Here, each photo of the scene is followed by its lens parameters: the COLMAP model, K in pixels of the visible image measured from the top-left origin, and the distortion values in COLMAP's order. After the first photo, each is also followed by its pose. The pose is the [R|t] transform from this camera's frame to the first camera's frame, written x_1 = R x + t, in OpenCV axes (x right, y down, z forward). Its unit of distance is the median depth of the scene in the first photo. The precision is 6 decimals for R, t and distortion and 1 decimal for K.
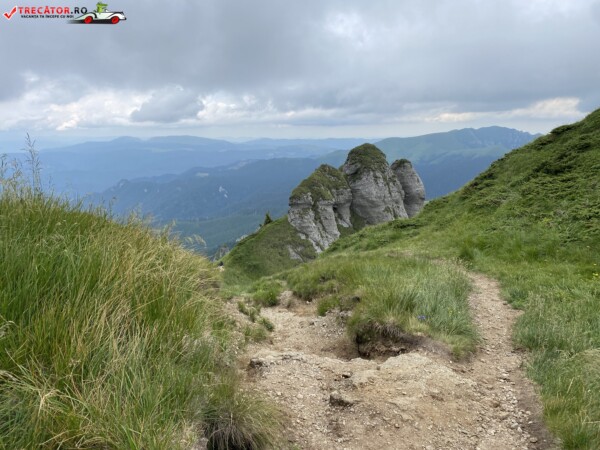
lens RADIAL K [[457.7, 0, 299.4], [0, 457.7, 226.5], [0, 0, 1]] dist [-0.011941, 0.013755]
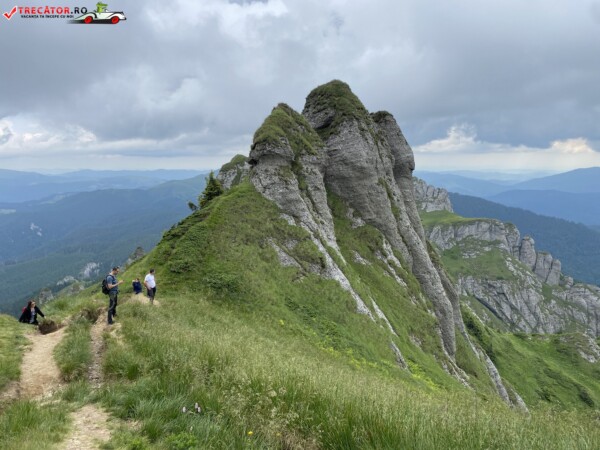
lens RADIAL K [[457.7, 0, 301.9], [0, 457.7, 215.8], [0, 0, 1]] dist [-0.011941, 0.013755]
pose [[0.932815, -0.045072, 0.357526, -0.132109], [0.076944, 0.994179, -0.075421, 0.046729], [-0.352045, 0.097863, 0.930853, 0.466233]]
